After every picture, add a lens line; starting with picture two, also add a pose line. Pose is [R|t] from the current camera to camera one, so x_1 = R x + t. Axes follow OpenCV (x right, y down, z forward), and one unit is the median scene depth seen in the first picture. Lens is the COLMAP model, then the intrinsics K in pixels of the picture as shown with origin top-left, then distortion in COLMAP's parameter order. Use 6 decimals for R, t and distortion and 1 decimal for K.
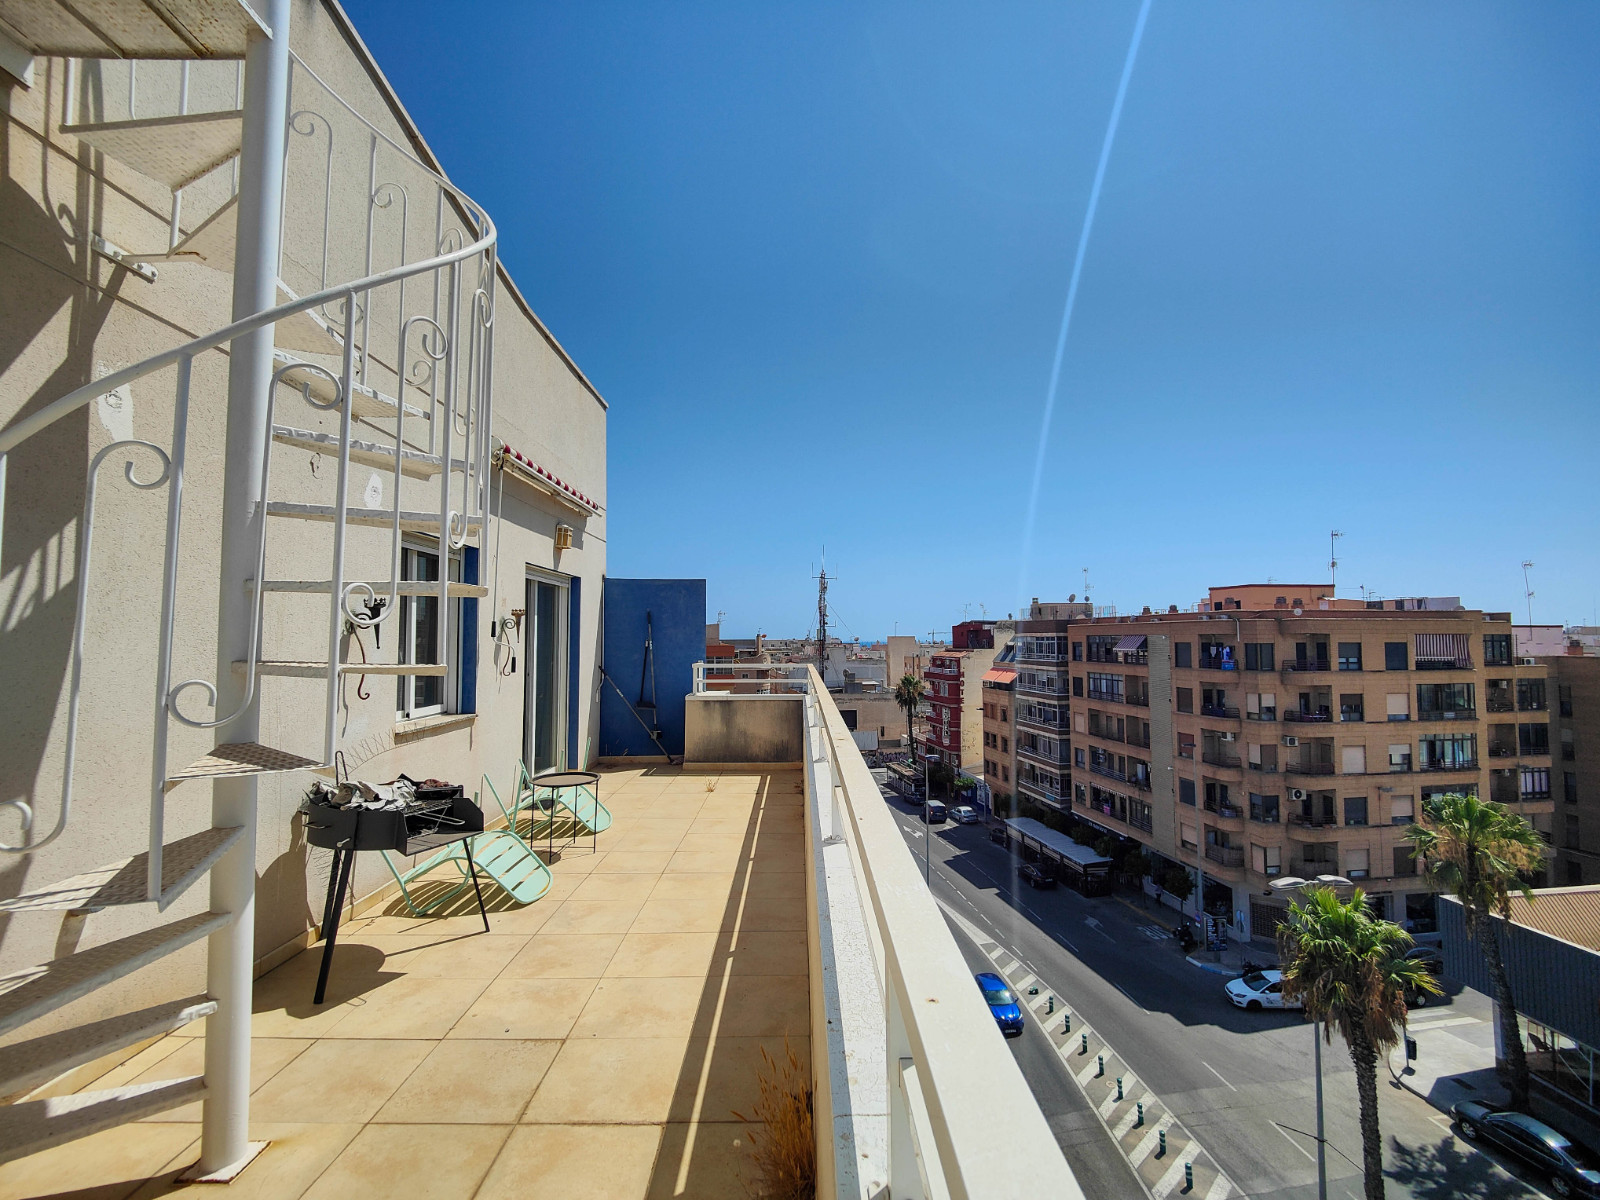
lens RADIAL K [[706.9, 0, 806.9], [0, 706.9, 603.4], [0, 0, 1]] dist [0.018644, -0.012472]
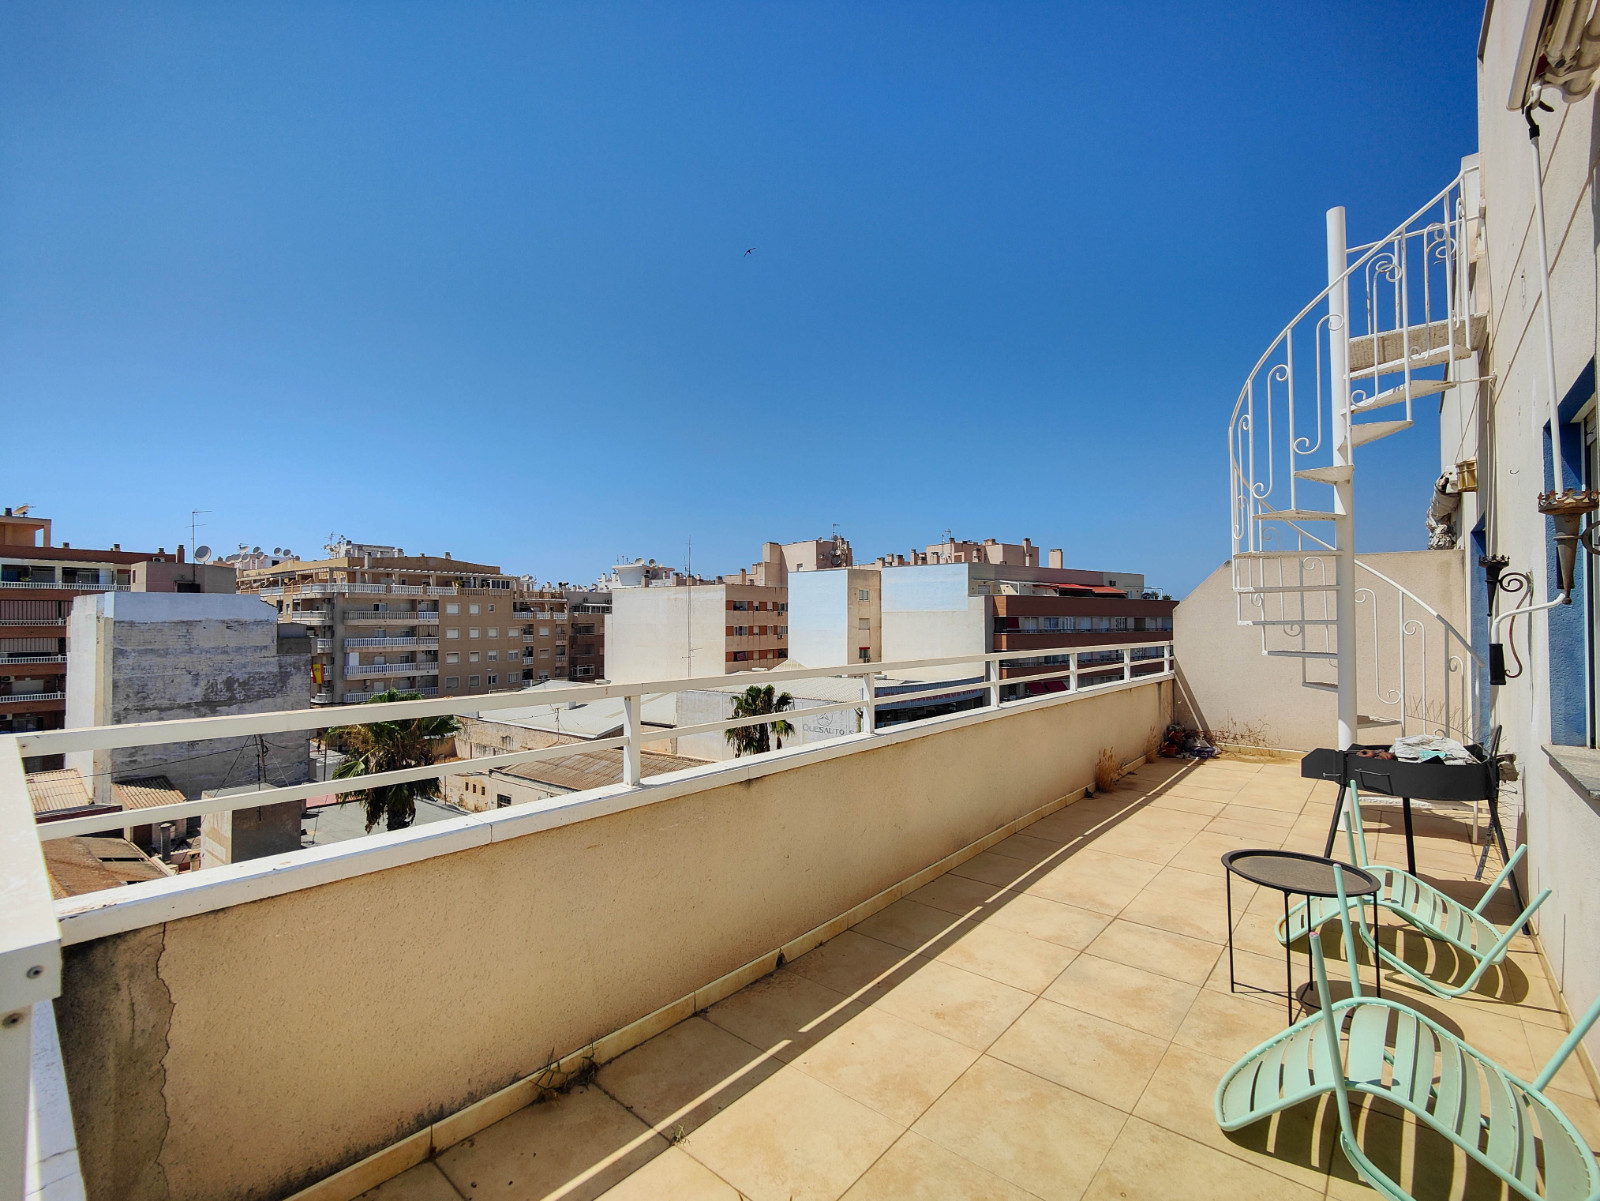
lens RADIAL K [[699.5, 0, 801.6], [0, 699.5, 611.2], [0, 0, 1]] dist [0.013022, -0.010324]
pose [[-0.750805, 0.010520, 0.660441, -0.051892], [-0.031007, 0.998210, -0.051149, 0.011951], [-0.659796, -0.058881, -0.749134, 0.207442]]
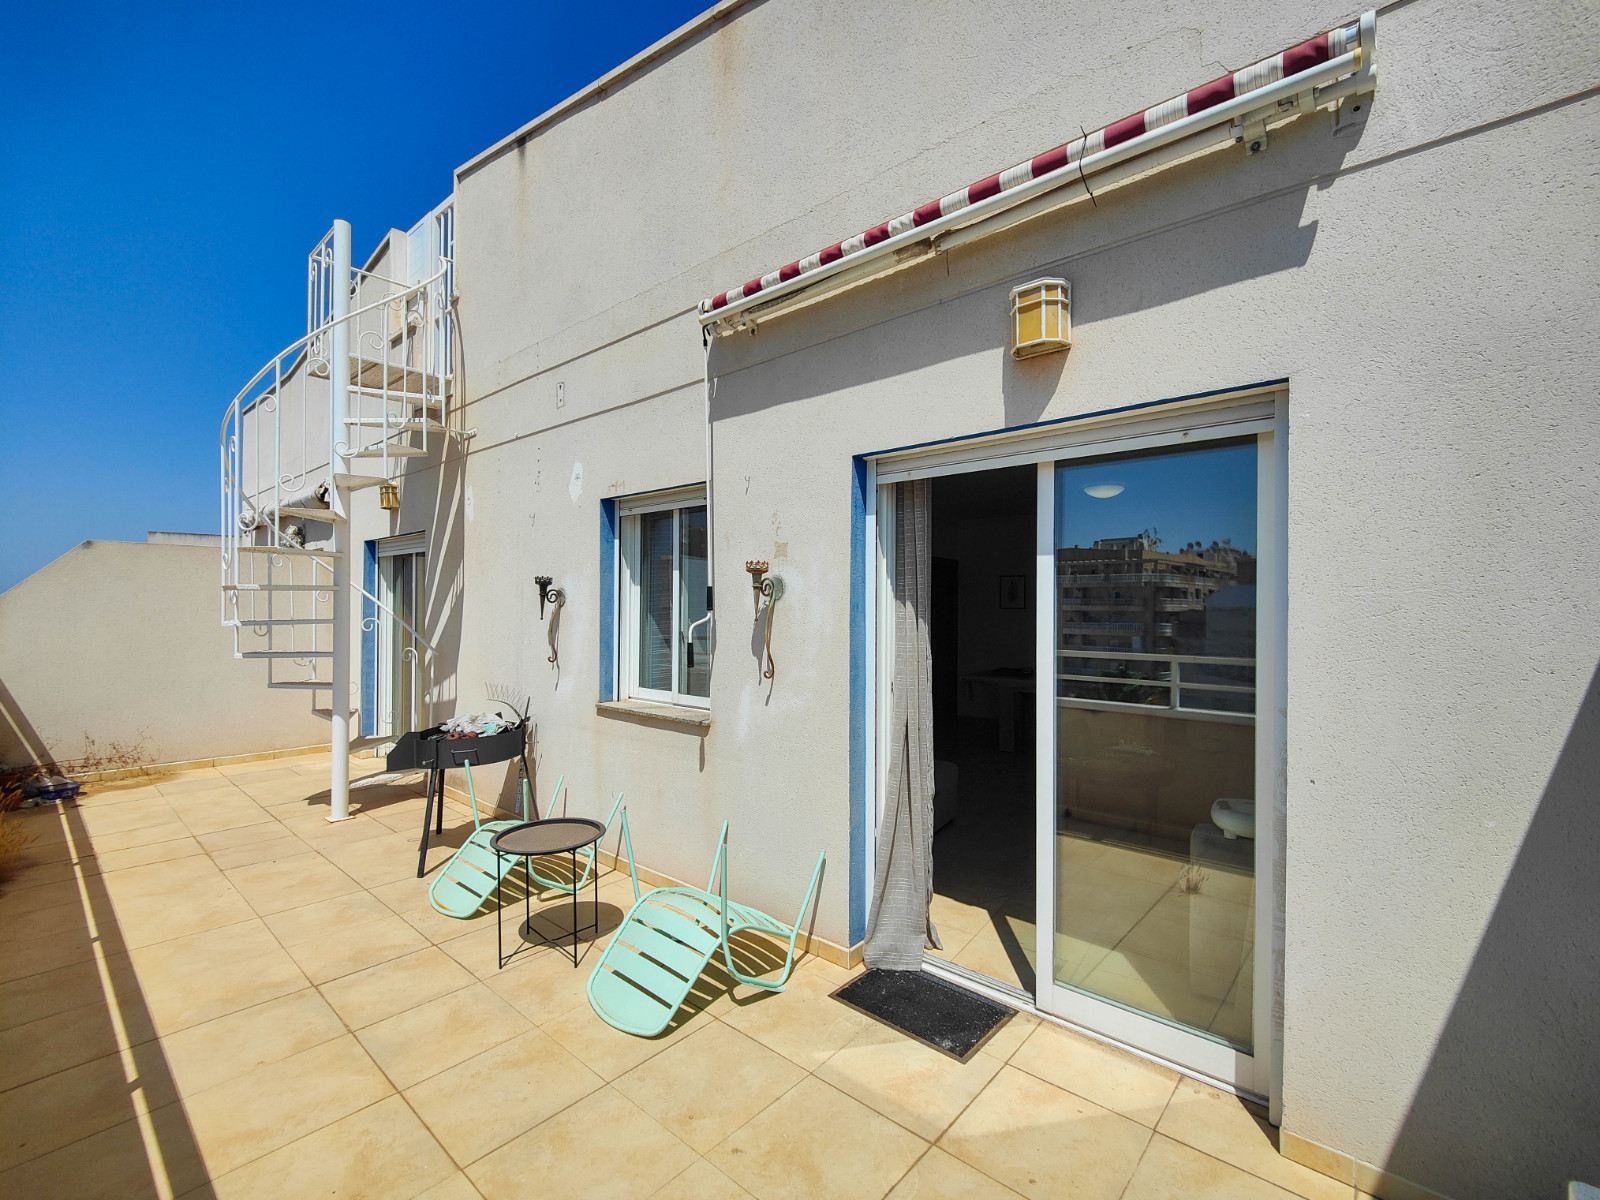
lens RADIAL K [[704.8, 0, 805.4], [0, 704.8, 605.3], [0, 0, 1]] dist [0.015998, -0.010544]
pose [[-0.670832, -0.001659, -0.741607, -0.003391], [0.033944, 0.998881, -0.032939, 0.008944], [0.740832, -0.047269, -0.670025, 0.203201]]
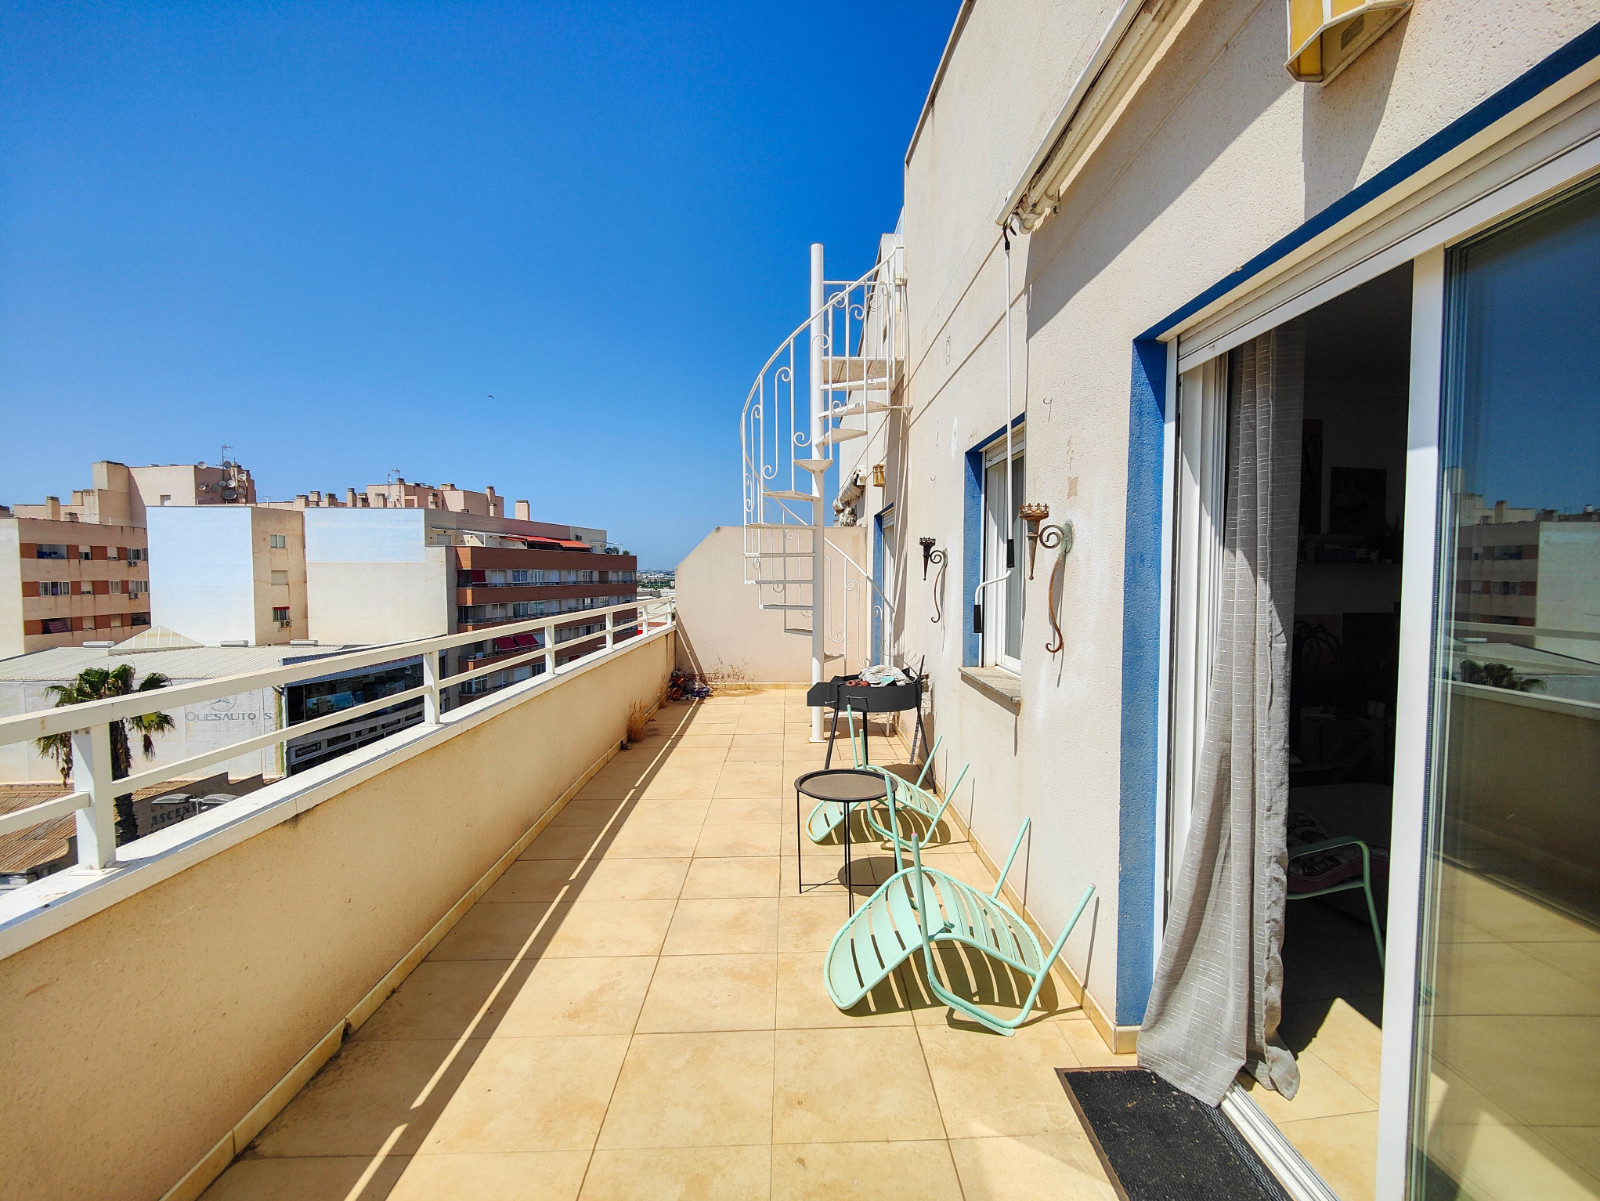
lens RADIAL K [[697.1, 0, 804.3], [0, 697.1, 605.5], [0, 0, 1]] dist [0.031452, -0.022367]
pose [[-0.999900, 0.002232, -0.013941, -0.037257], [0.002265, 0.999995, -0.002333, 0.010419], [0.013936, -0.002365, -0.999900, 0.209111]]
